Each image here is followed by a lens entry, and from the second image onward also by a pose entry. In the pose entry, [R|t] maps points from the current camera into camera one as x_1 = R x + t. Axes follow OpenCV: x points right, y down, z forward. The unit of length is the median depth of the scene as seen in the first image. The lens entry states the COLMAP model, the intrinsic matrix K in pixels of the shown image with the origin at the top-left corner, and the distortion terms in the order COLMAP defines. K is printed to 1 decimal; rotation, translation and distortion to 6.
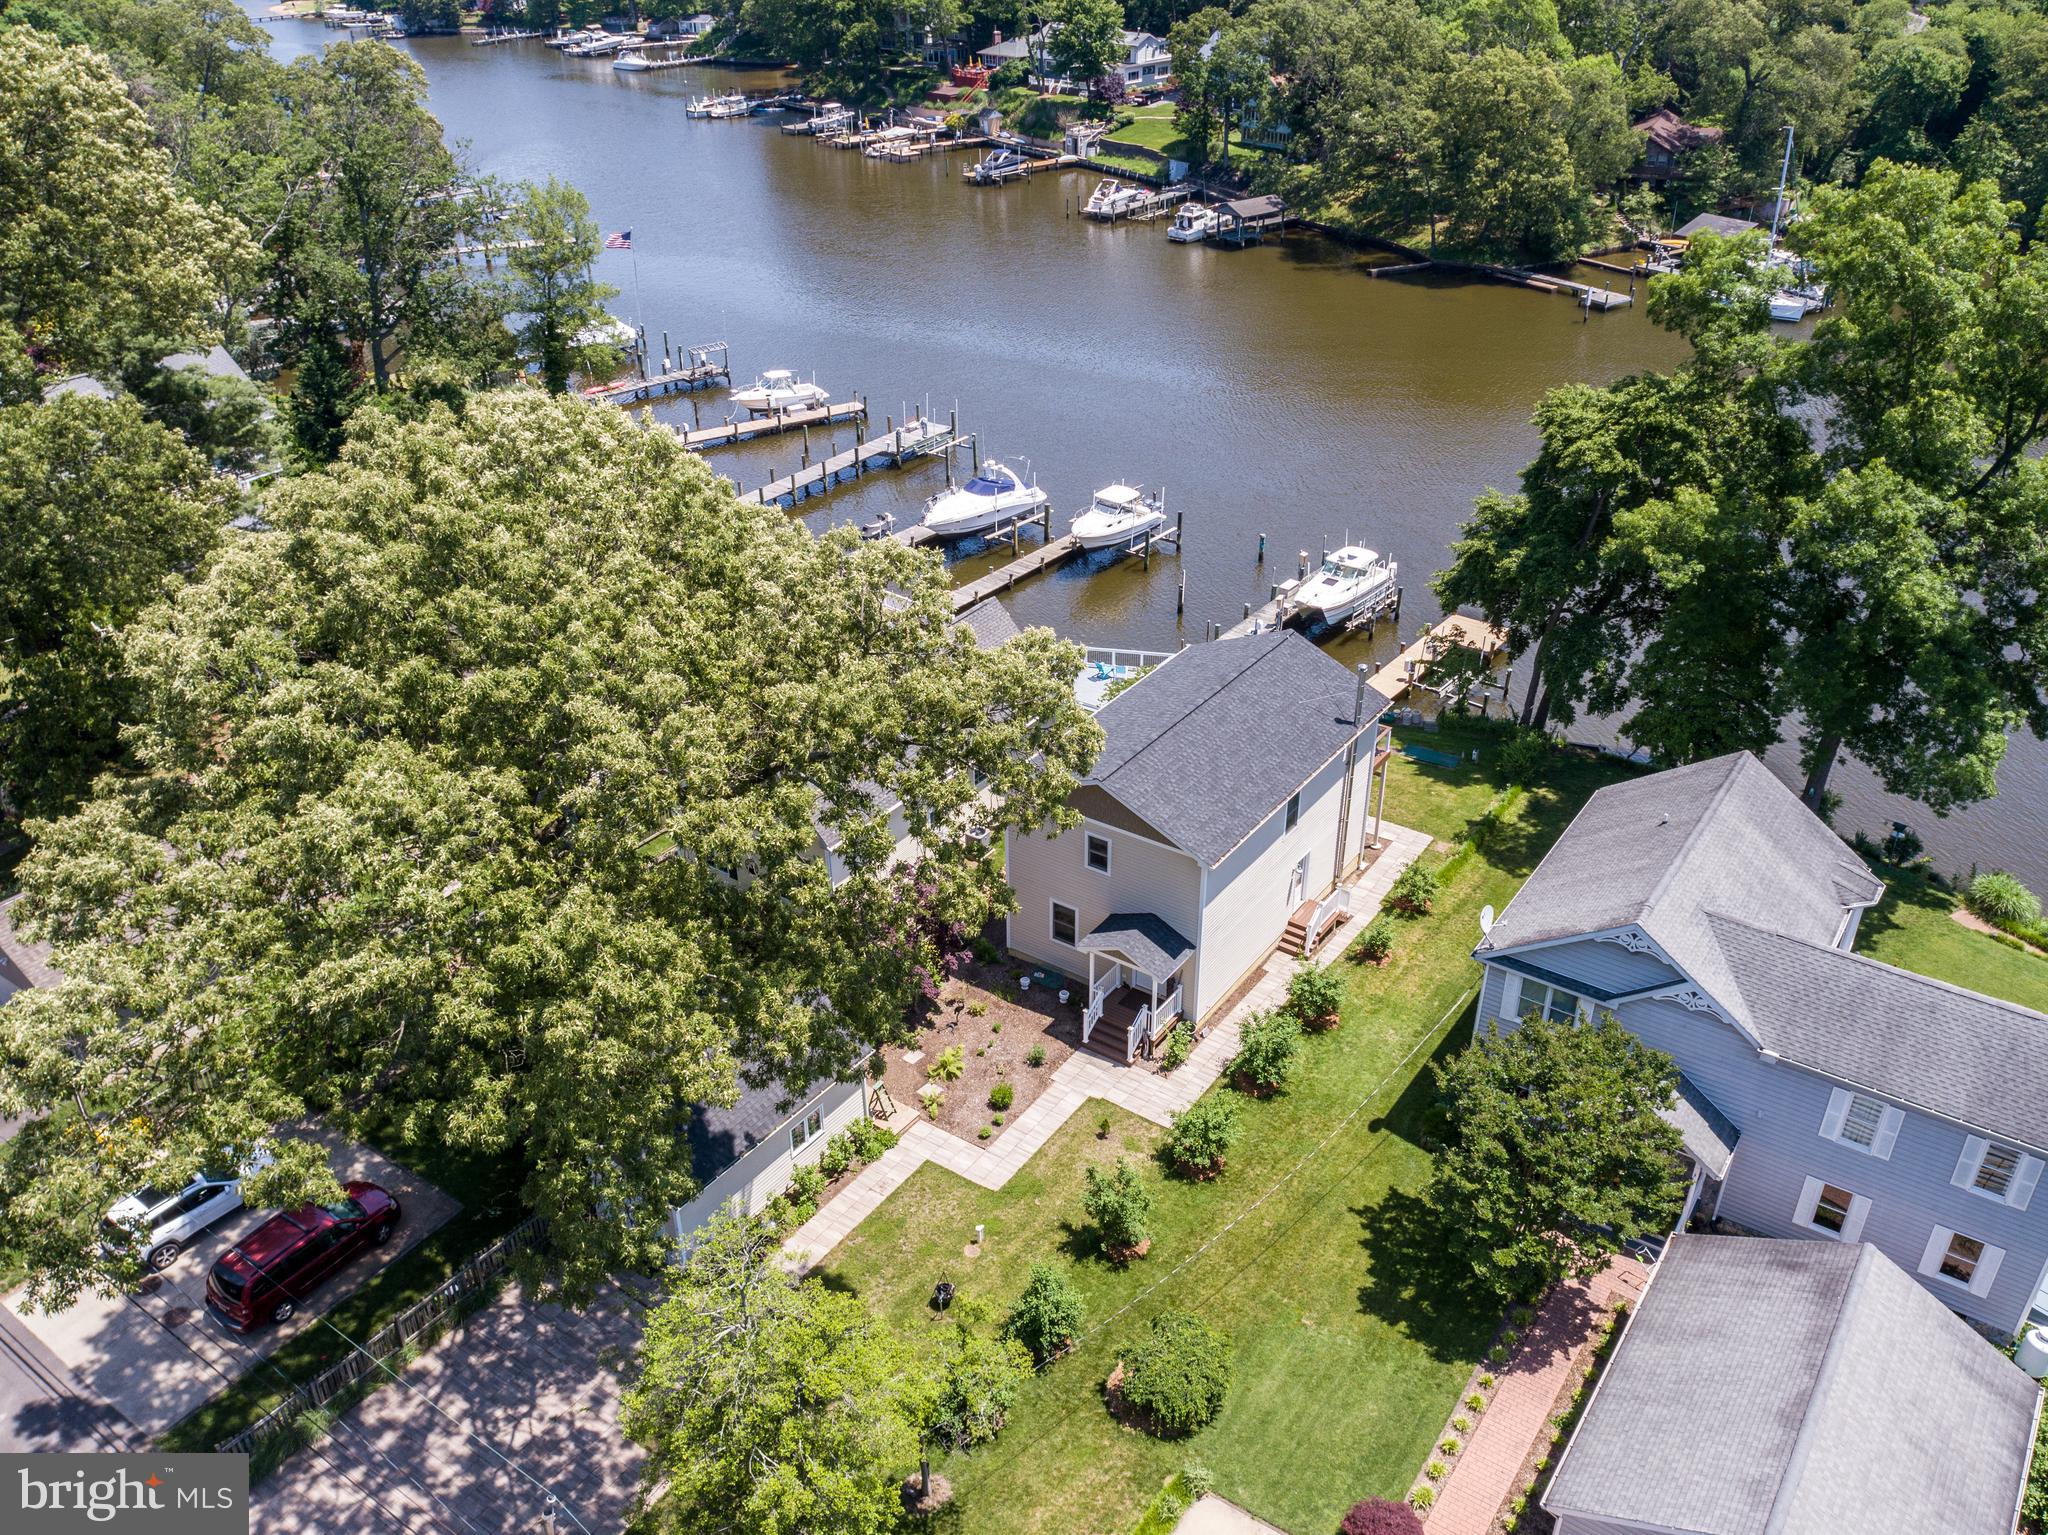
lens RADIAL K [[1647.8, 0, 1026.1], [0, 1647.8, 778.9], [0, 0, 1]] dist [-0.009085, 0.003364]
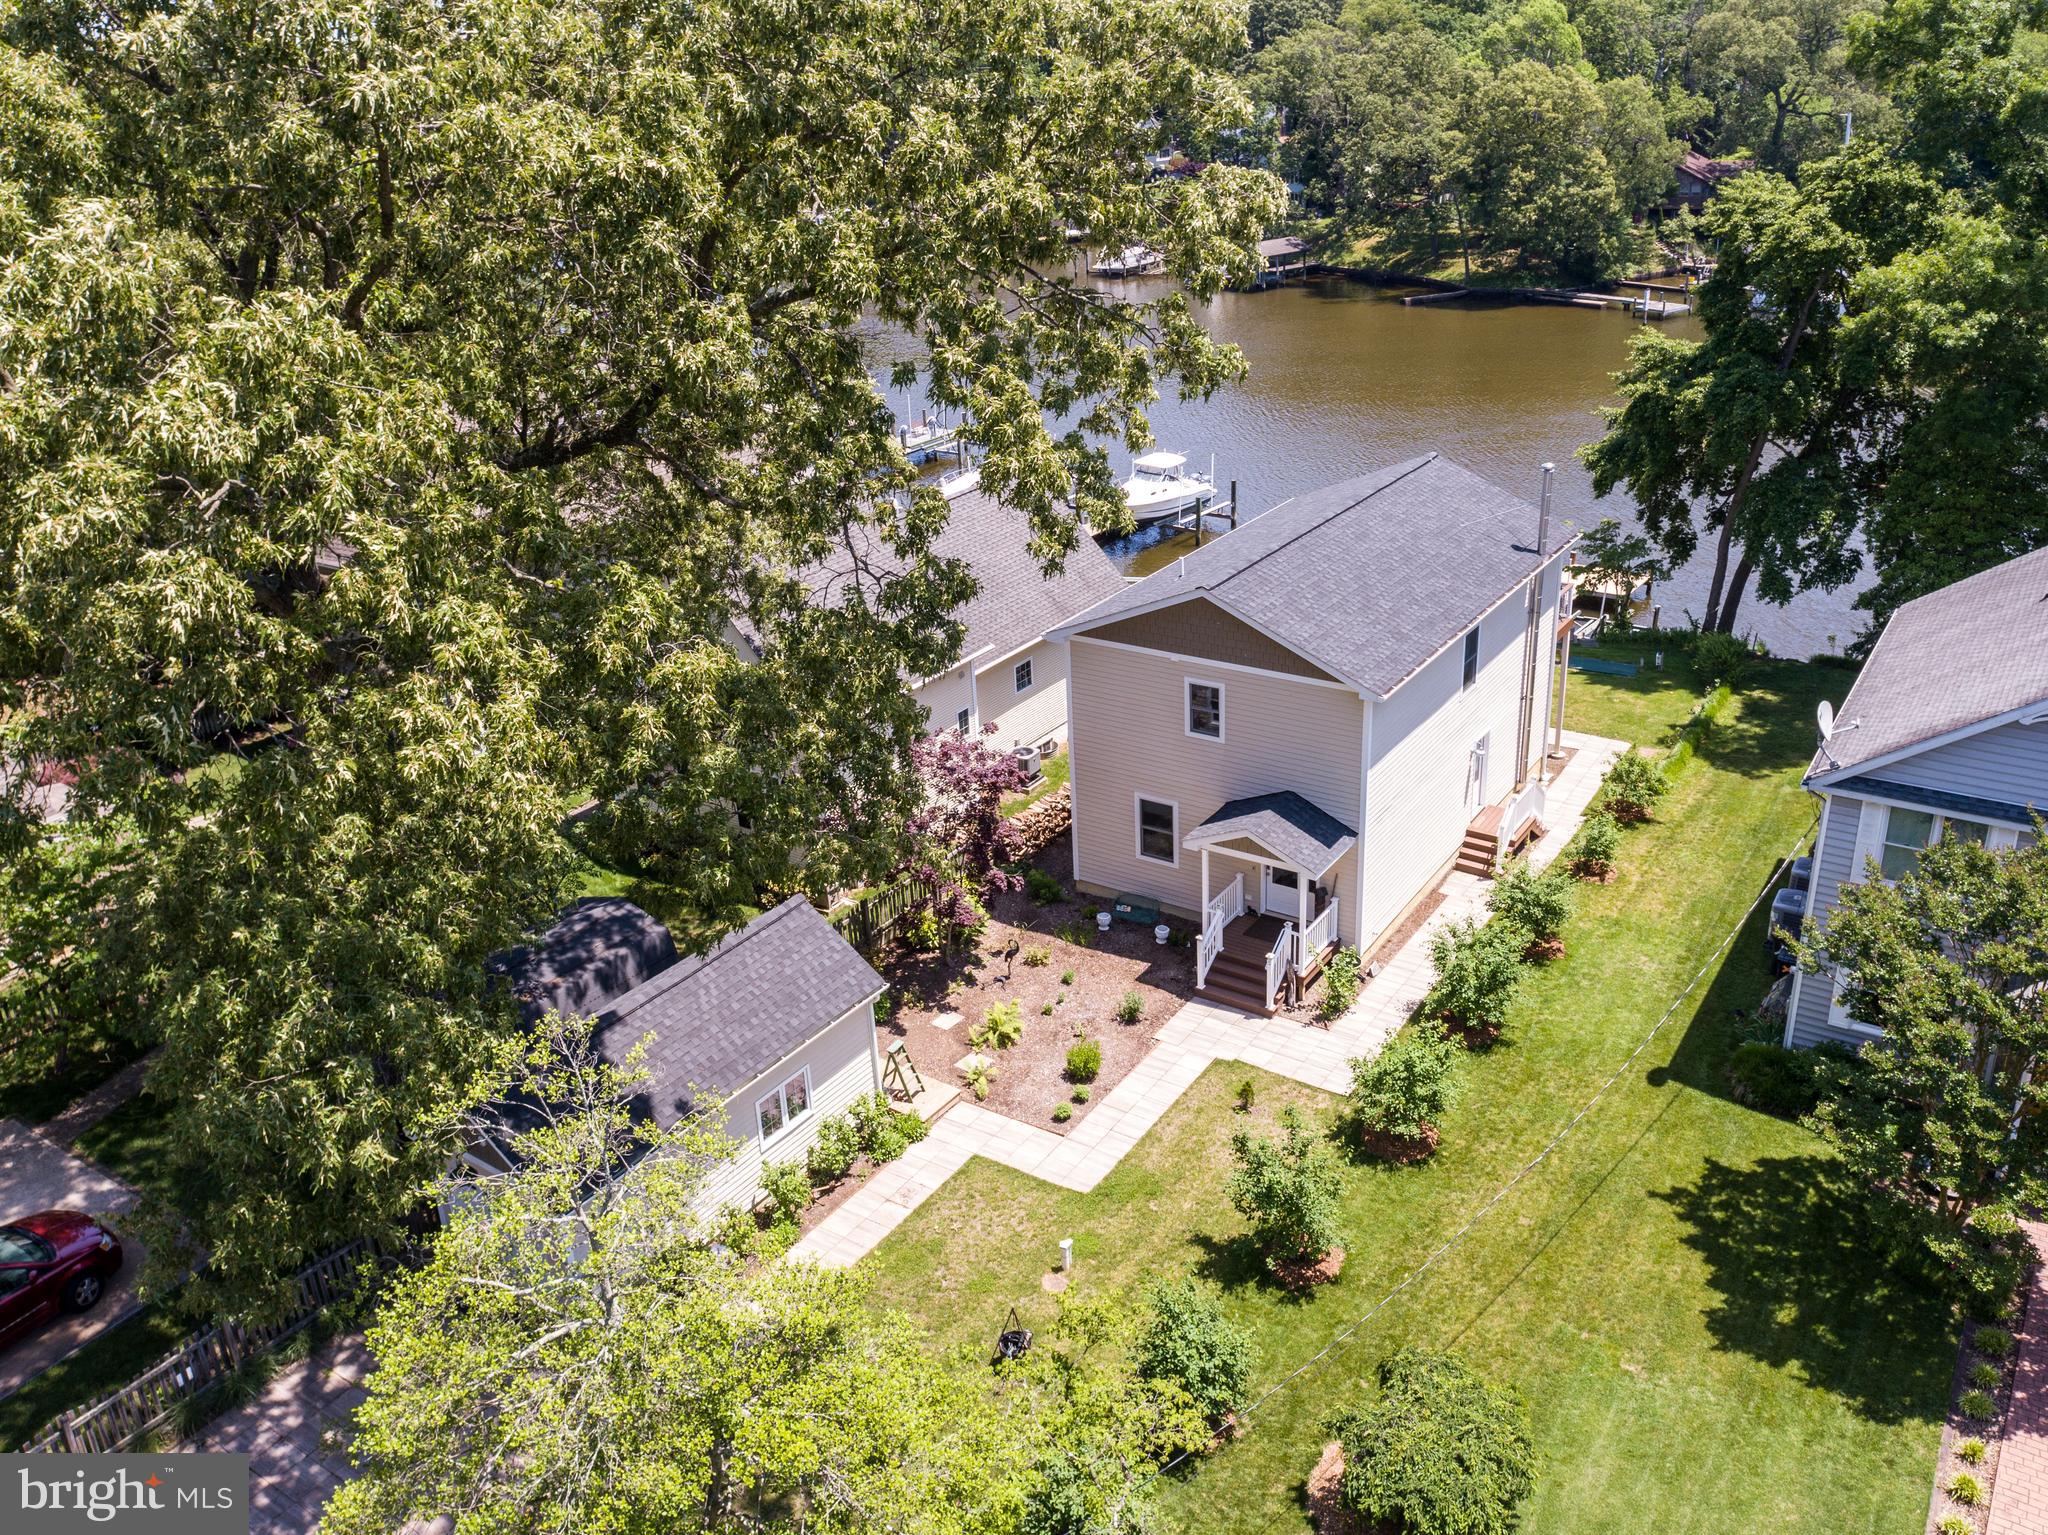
lens RADIAL K [[1661.1, 0, 1056.7], [0, 1661.1, 709.6], [0, 0, 1]] dist [-0.009293, 0.007824]
pose [[0.999111, -0.040578, 0.011423, -0.020630], [0.041767, 0.989574, -0.137839, 0.108376], [-0.005710, 0.138194, 0.990389, 0.242034]]
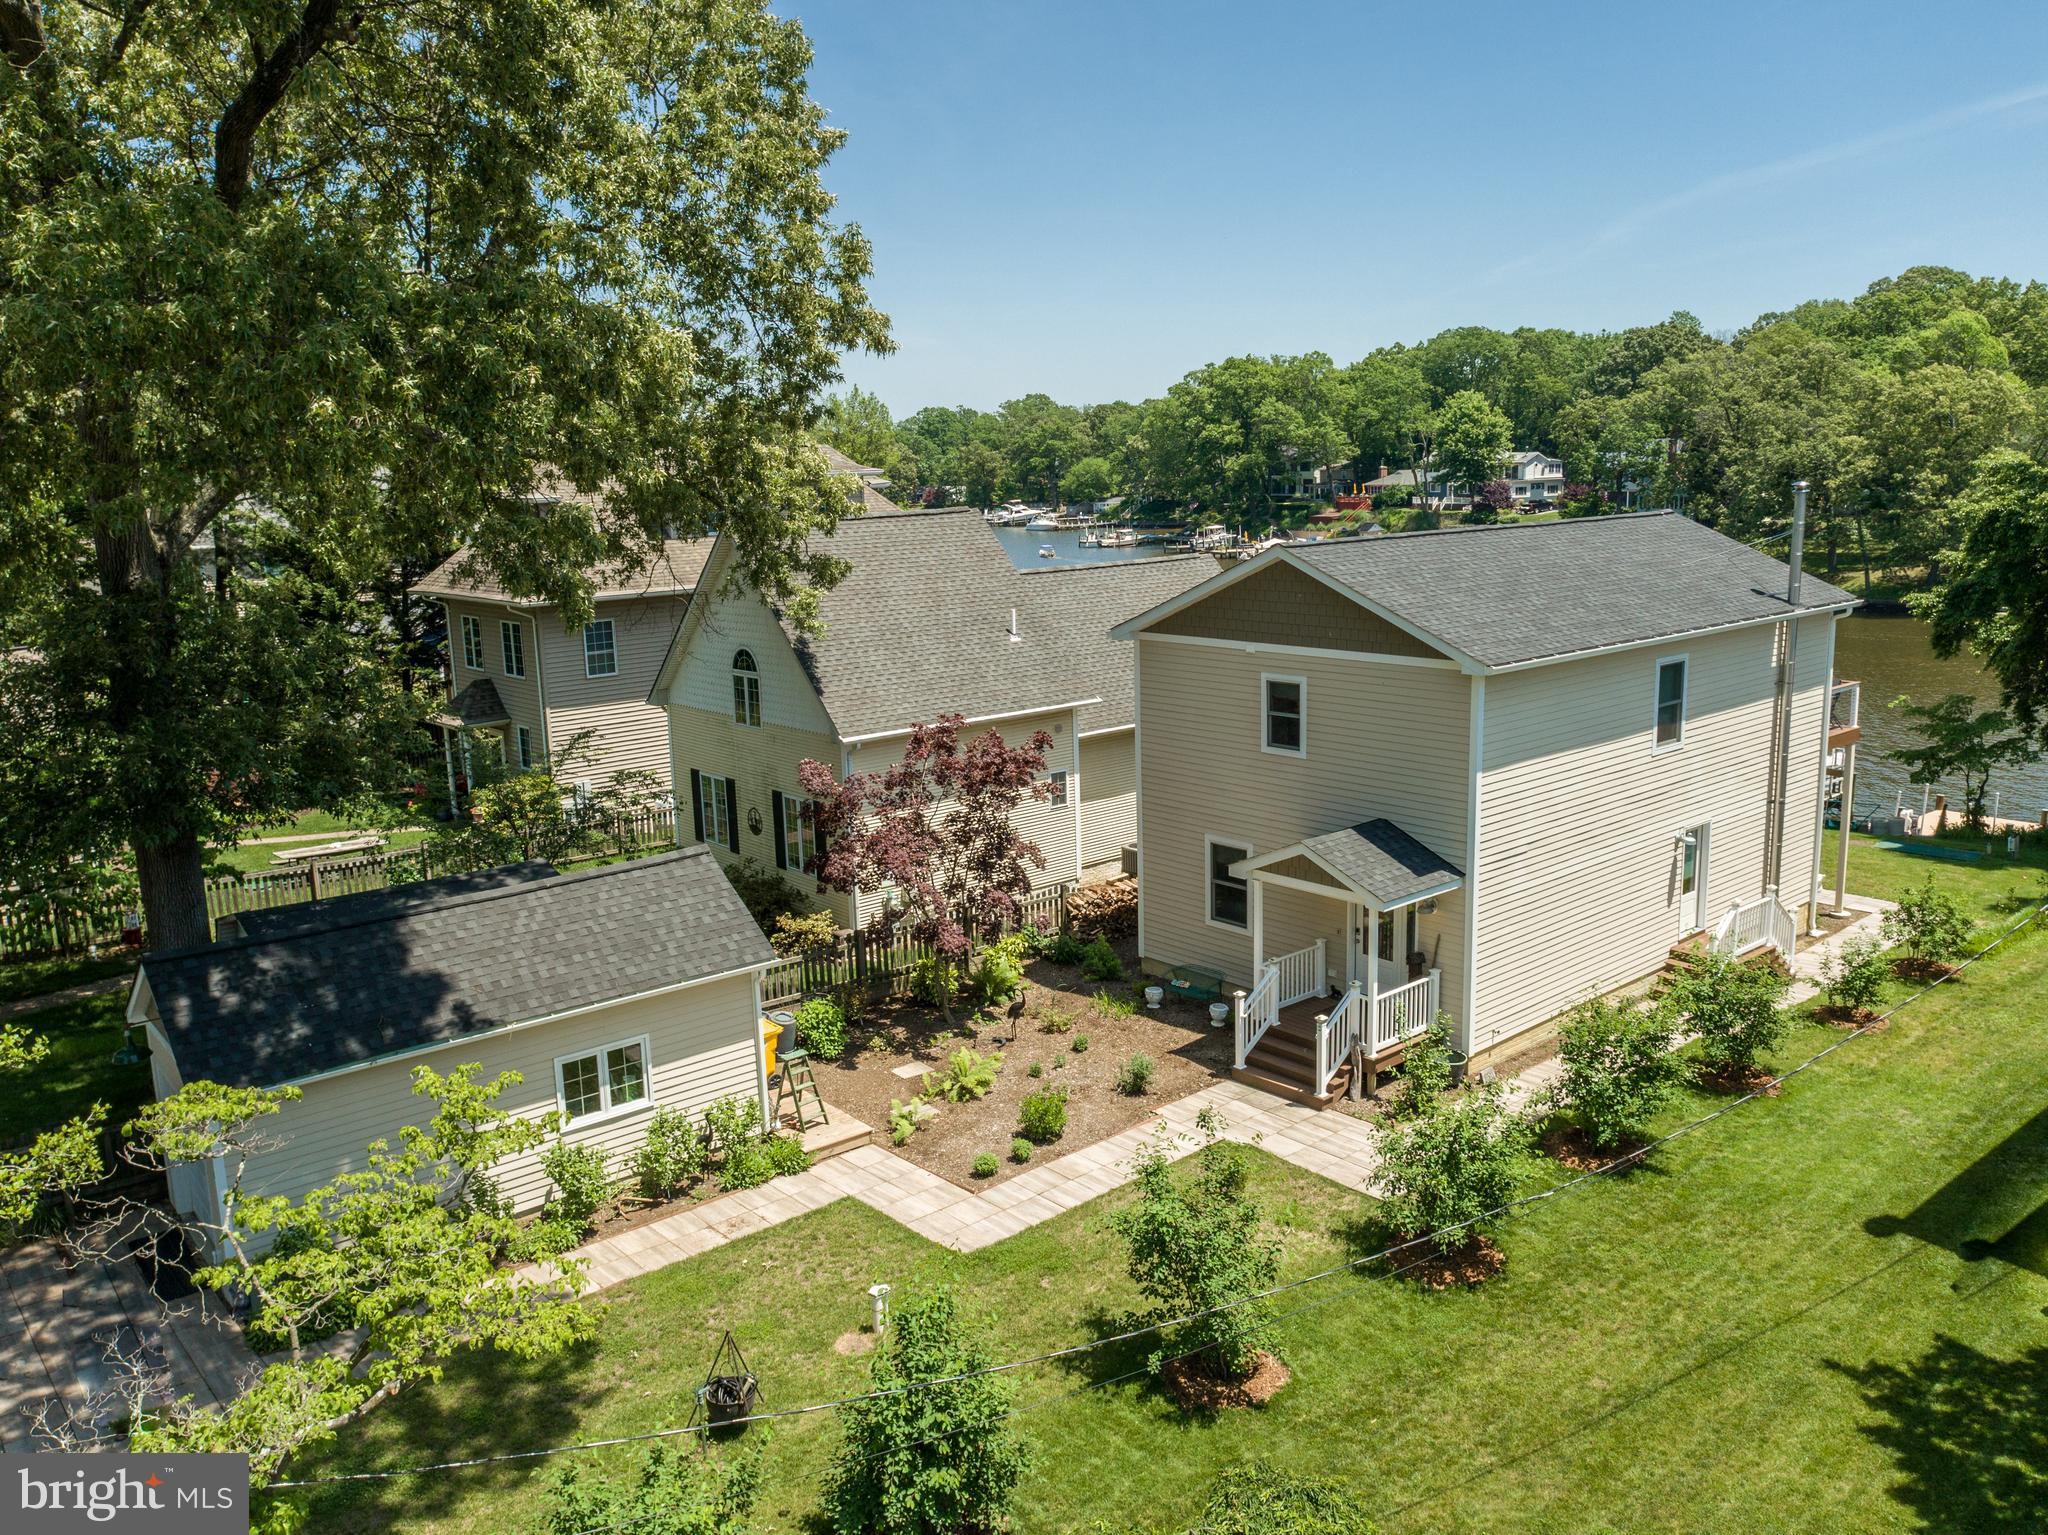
lens RADIAL K [[1599.3, 0, 1024.2], [0, 1599.3, 766.1], [0, 0, 1]] dist [-0.029685, 0.037559]
pose [[0.967924, 0.029885, -0.249459, 0.072043], [-0.108298, 0.945550, -0.306930, 0.180437], [0.226703, 0.324101, 0.918457, 0.396220]]
